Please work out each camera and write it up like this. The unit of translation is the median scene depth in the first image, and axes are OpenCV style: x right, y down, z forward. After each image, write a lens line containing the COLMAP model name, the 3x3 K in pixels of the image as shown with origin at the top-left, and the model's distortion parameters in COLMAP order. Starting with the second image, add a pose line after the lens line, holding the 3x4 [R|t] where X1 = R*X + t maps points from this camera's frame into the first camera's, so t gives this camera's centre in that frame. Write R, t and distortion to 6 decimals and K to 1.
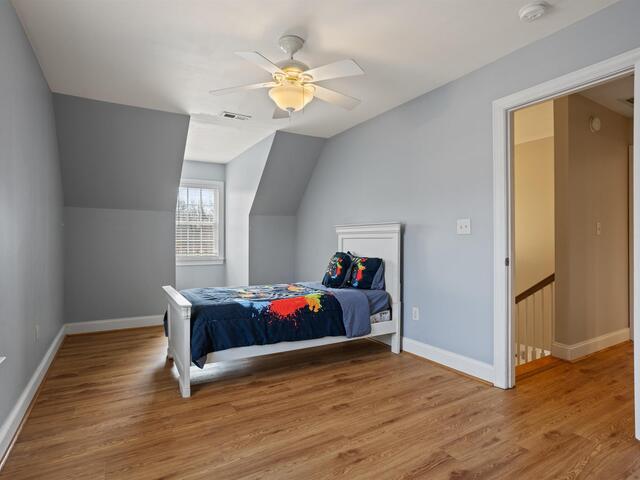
lens RADIAL K [[348.3, 0, 318.4], [0, 348.3, 236.4], [0, 0, 1]] dist [-0.038709, 0.024173]
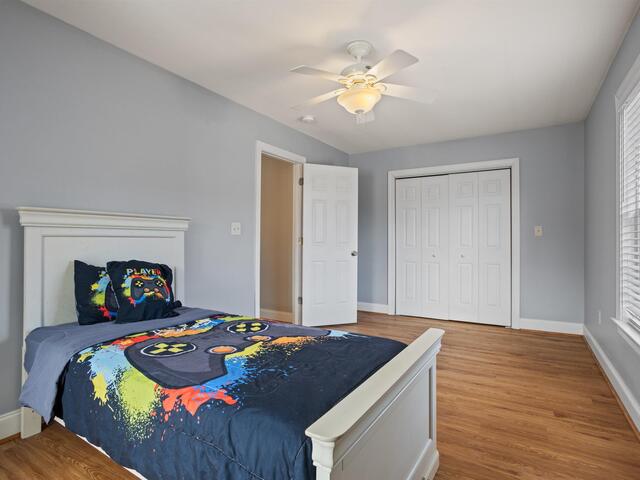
lens RADIAL K [[348.3, 0, 317.7], [0, 348.3, 240.9], [0, 0, 1]] dist [-0.038709, 0.024173]
pose [[-0.469757, 0.012076, 0.882713, -0.982733], [-0.000436, 0.999903, -0.013911, 0.035676], [-0.882796, -0.006919, -0.469706, 1.702768]]
